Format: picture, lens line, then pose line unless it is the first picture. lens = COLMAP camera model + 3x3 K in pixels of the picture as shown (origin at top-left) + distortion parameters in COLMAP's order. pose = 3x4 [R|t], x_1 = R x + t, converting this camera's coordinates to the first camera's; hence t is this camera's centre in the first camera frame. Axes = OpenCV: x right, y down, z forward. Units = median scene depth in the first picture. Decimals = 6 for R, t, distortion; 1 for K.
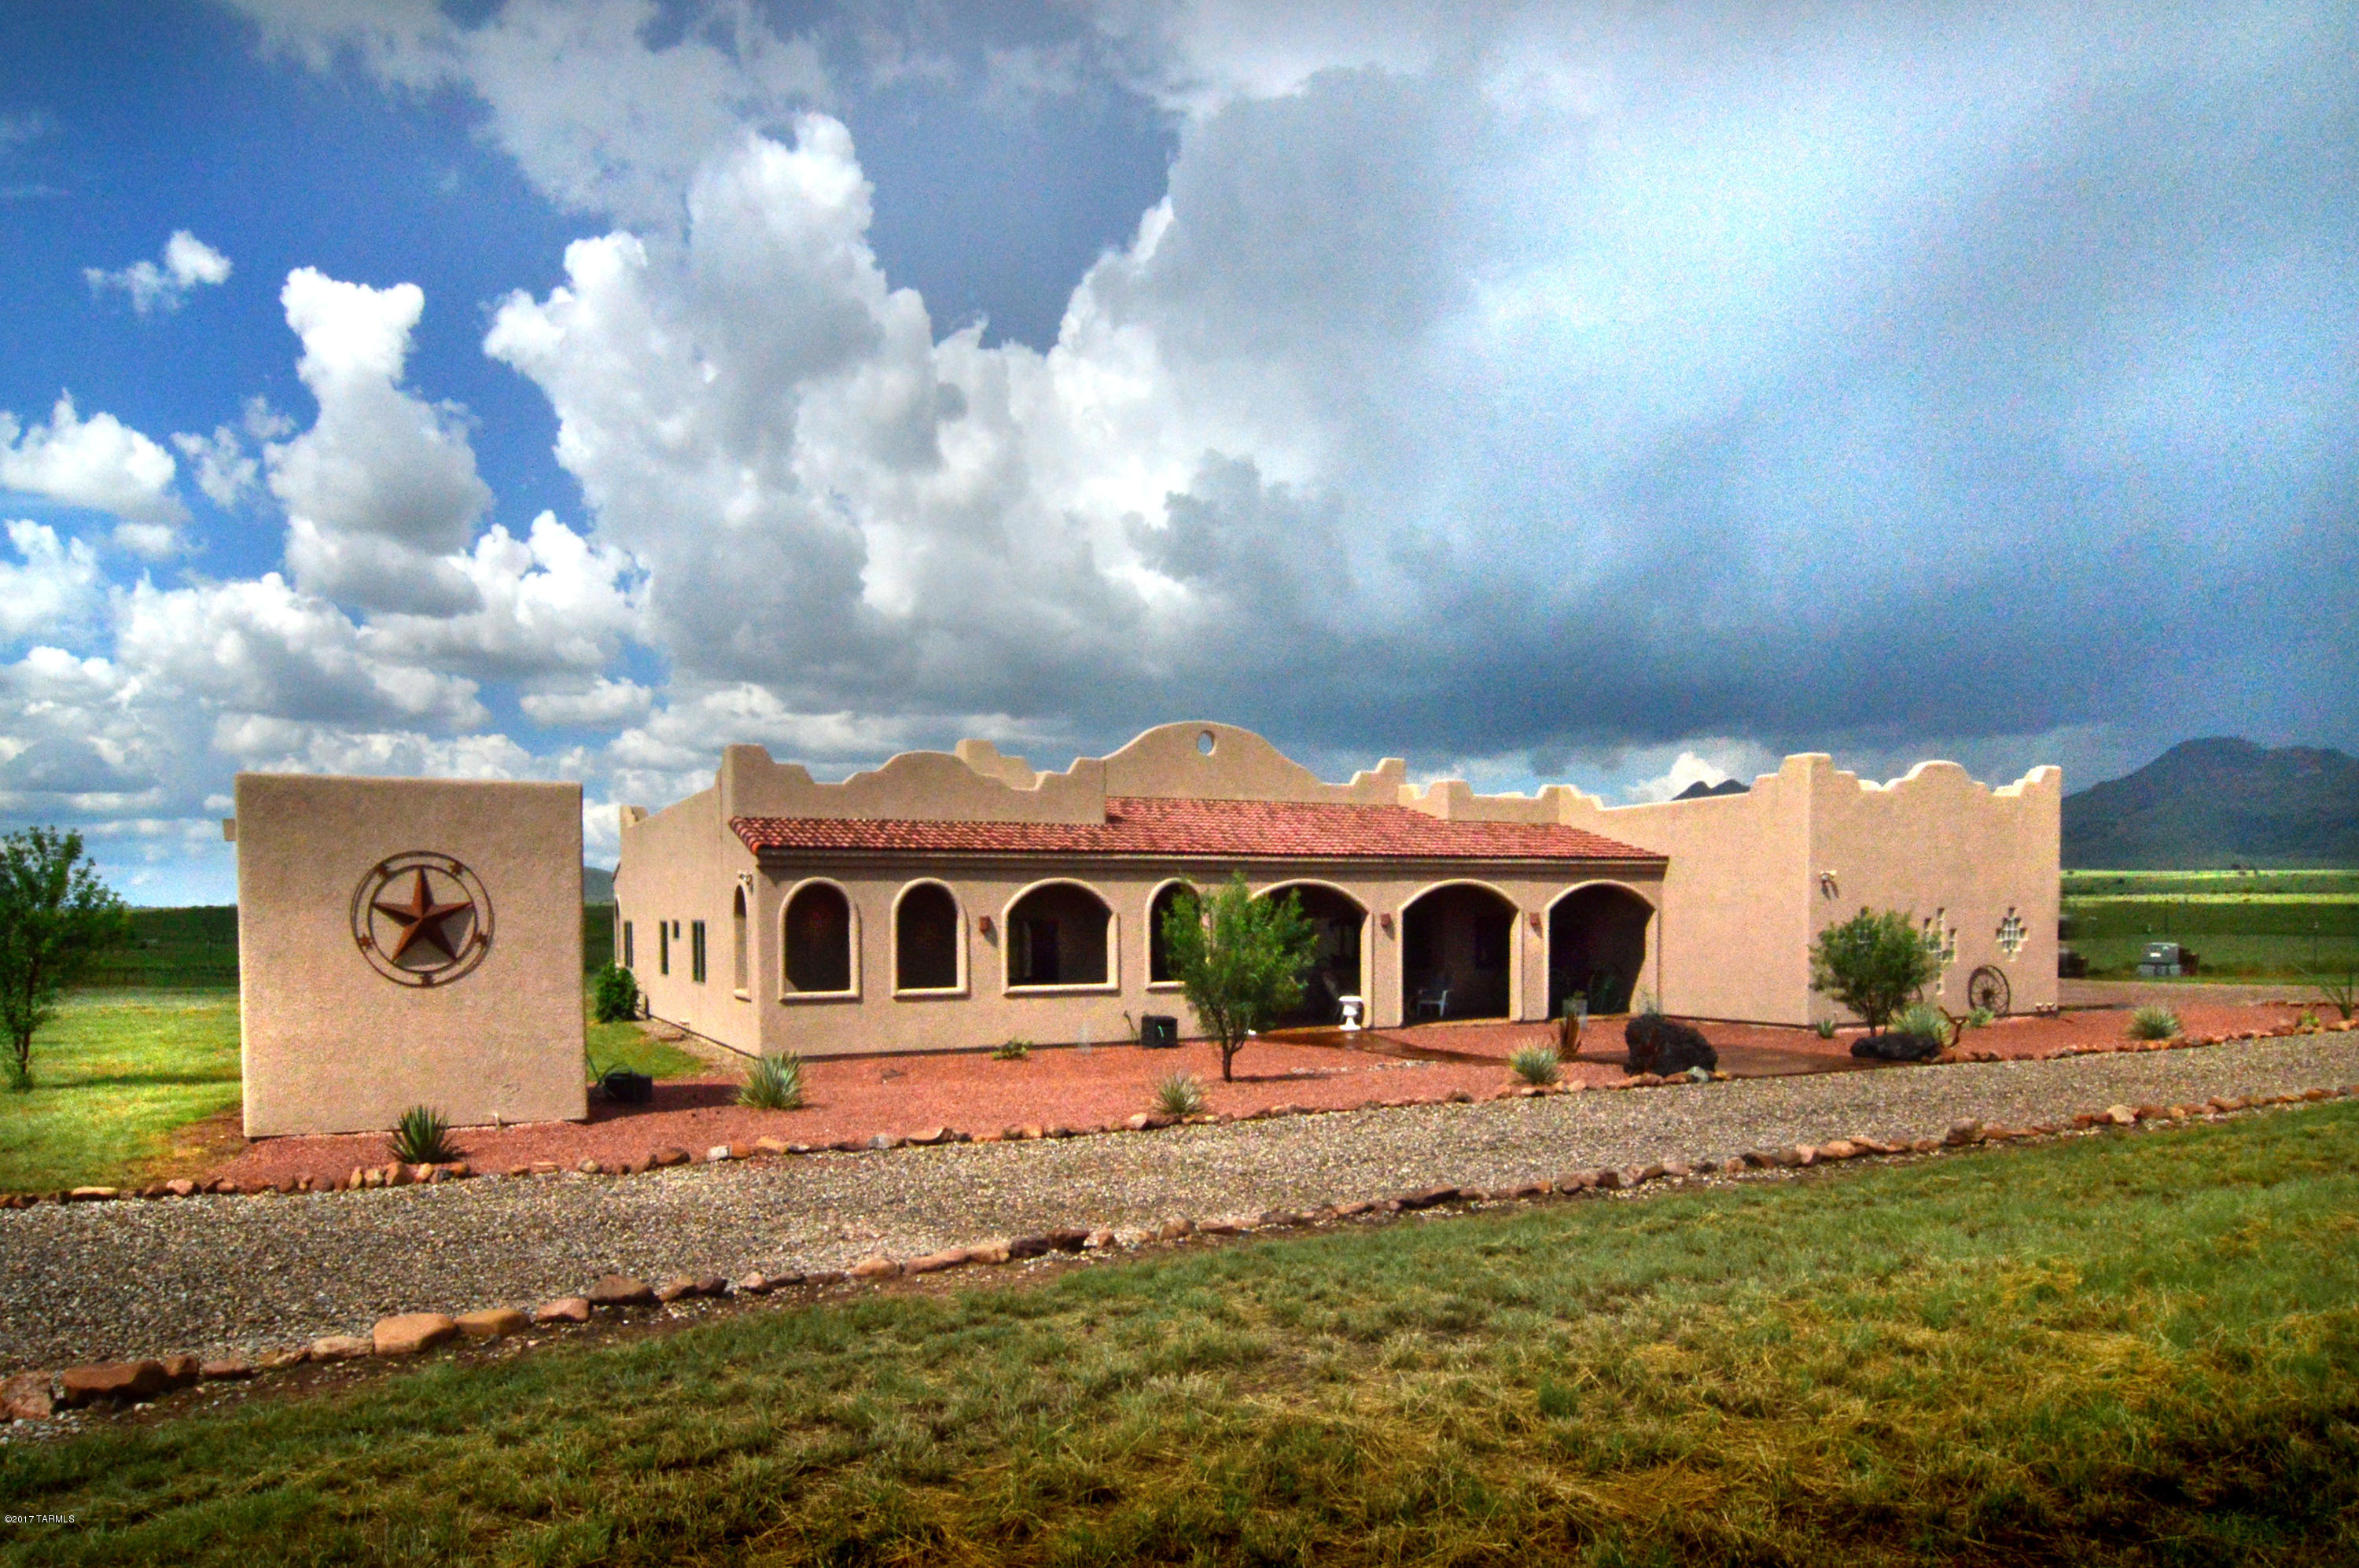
lens RADIAL K [[1479.3, 0, 1179.5], [0, 1479.3, 784.0], [0, 0, 1]] dist [-0.001509, -0.002515]
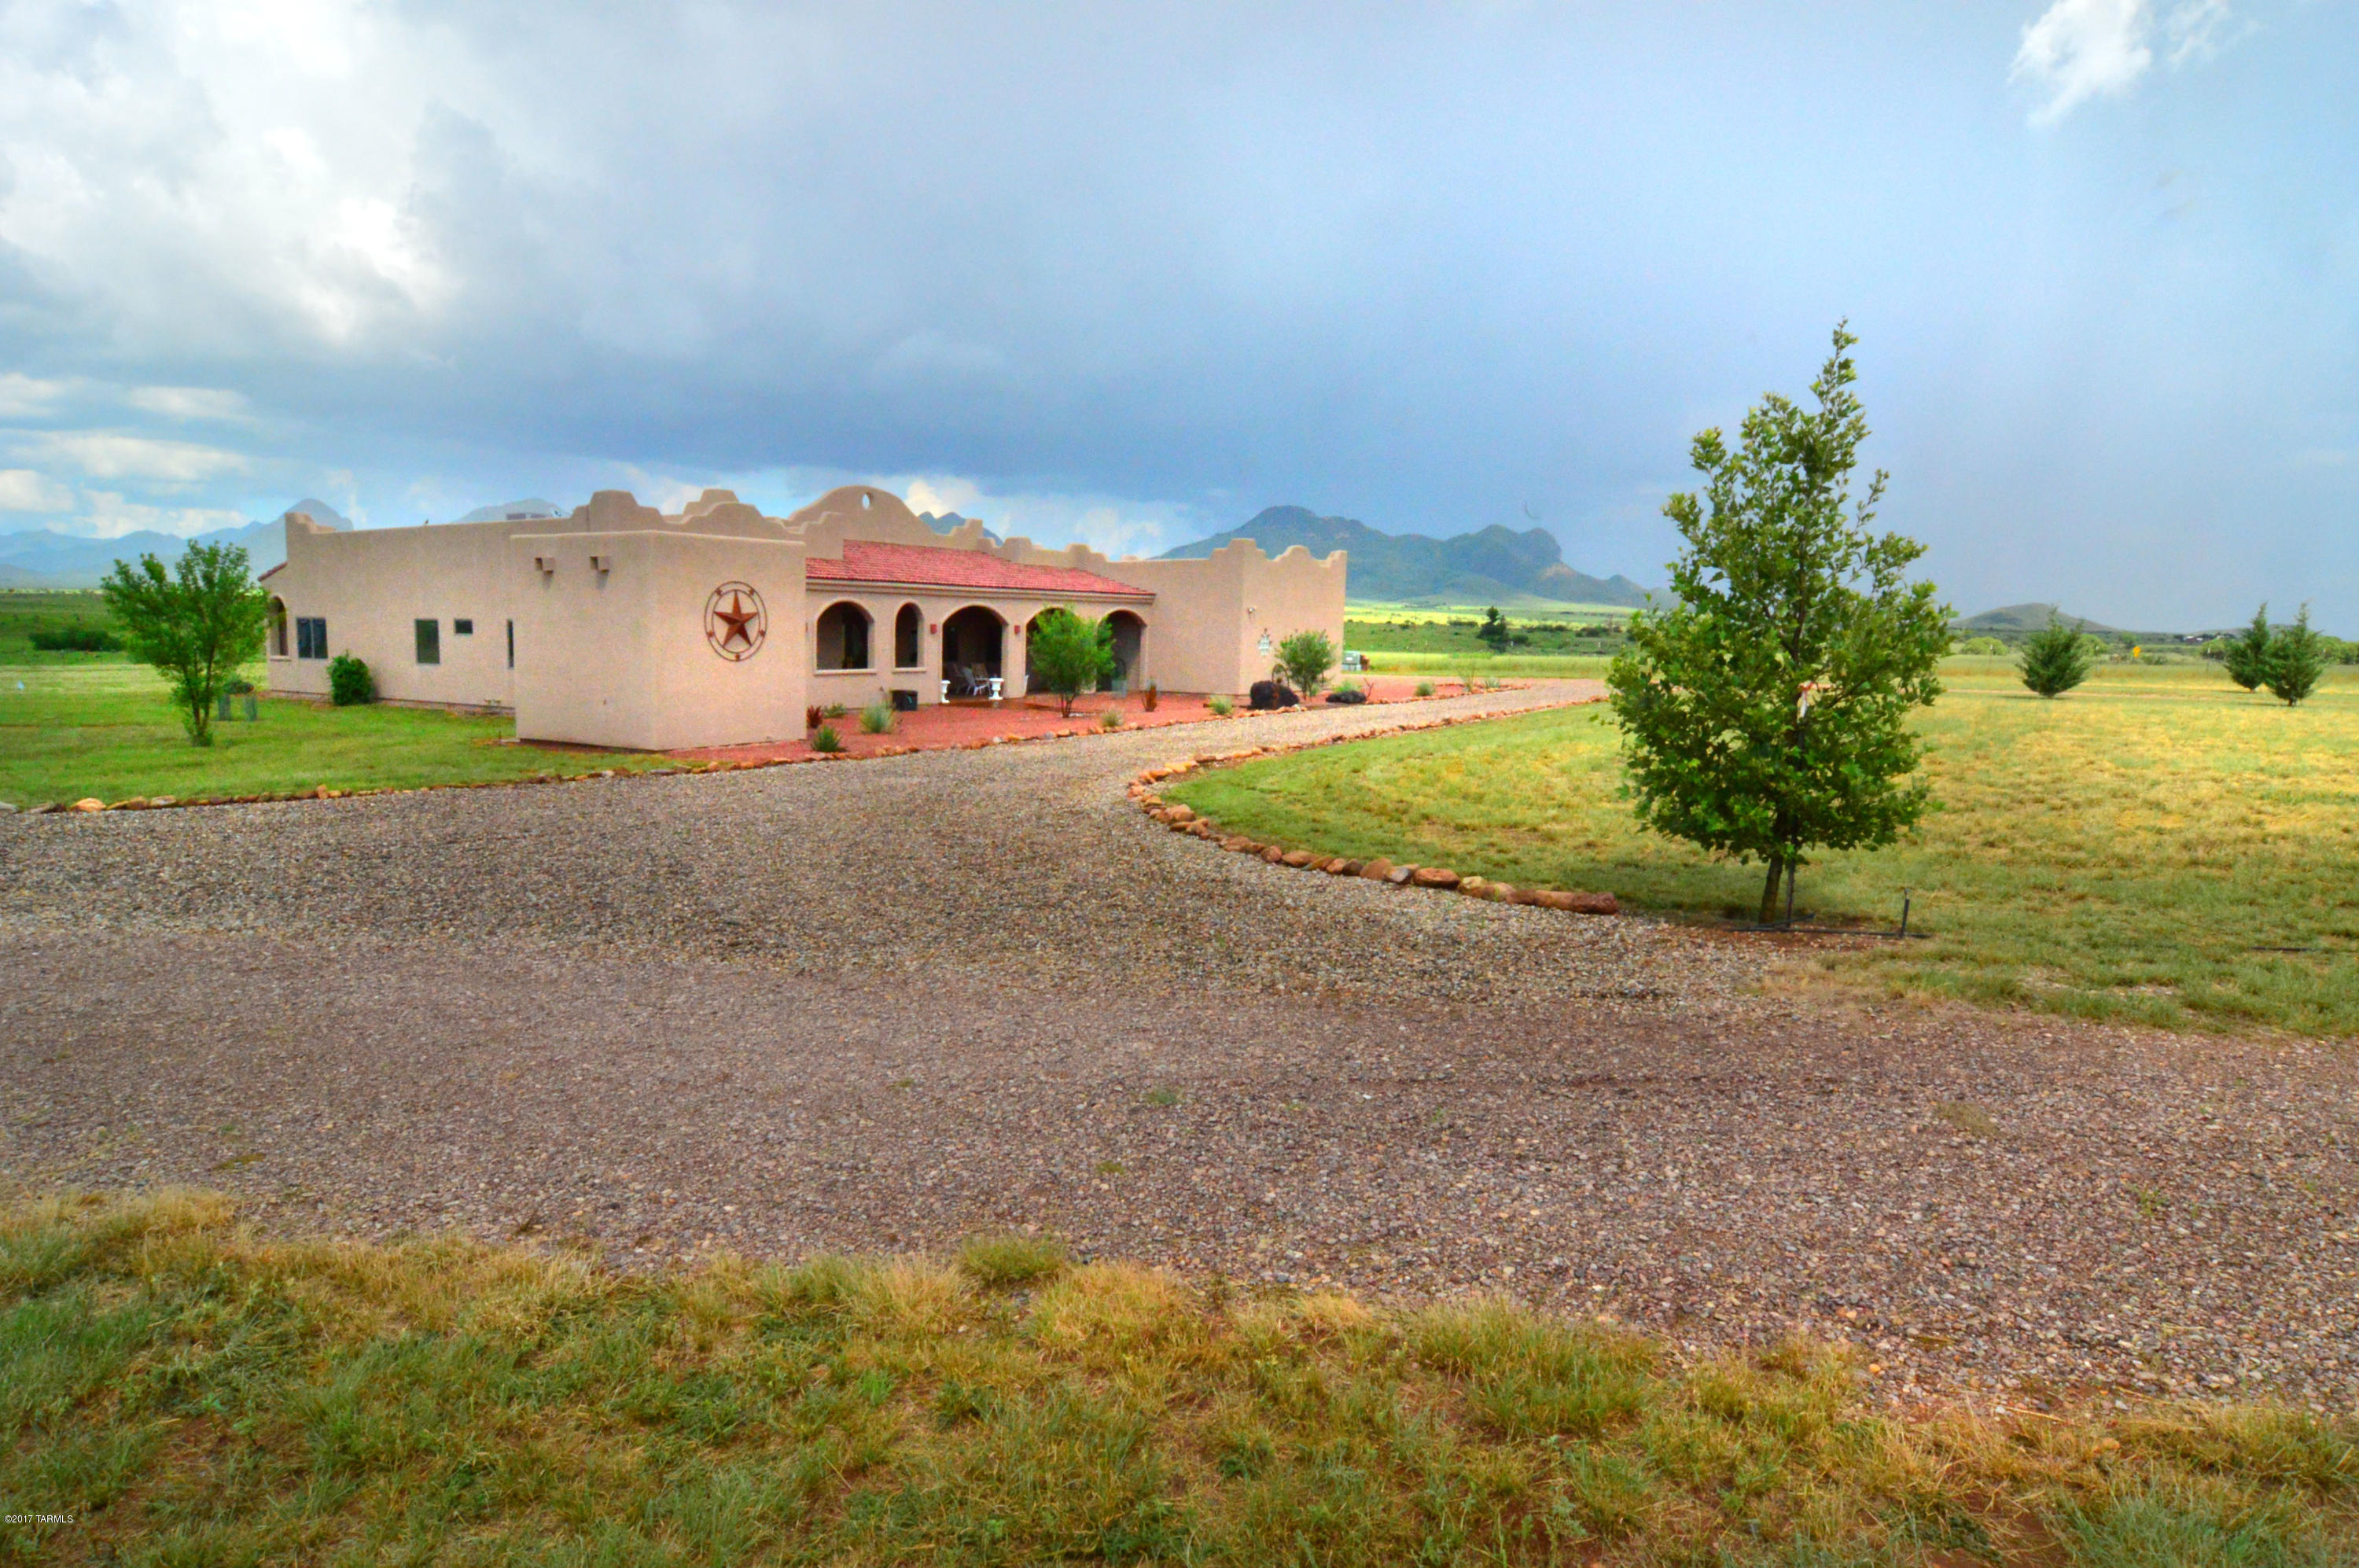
lens RADIAL K [[1479.3, 0, 1179.5], [0, 1479.3, 784.0], [0, 0, 1]] dist [-0.001509, -0.002515]
pose [[0.829246, -0.036396, 0.557697, -0.639925], [-0.073740, 0.982028, 0.173733, -0.035488], [-0.553997, -0.185192, 0.811659, -0.428337]]
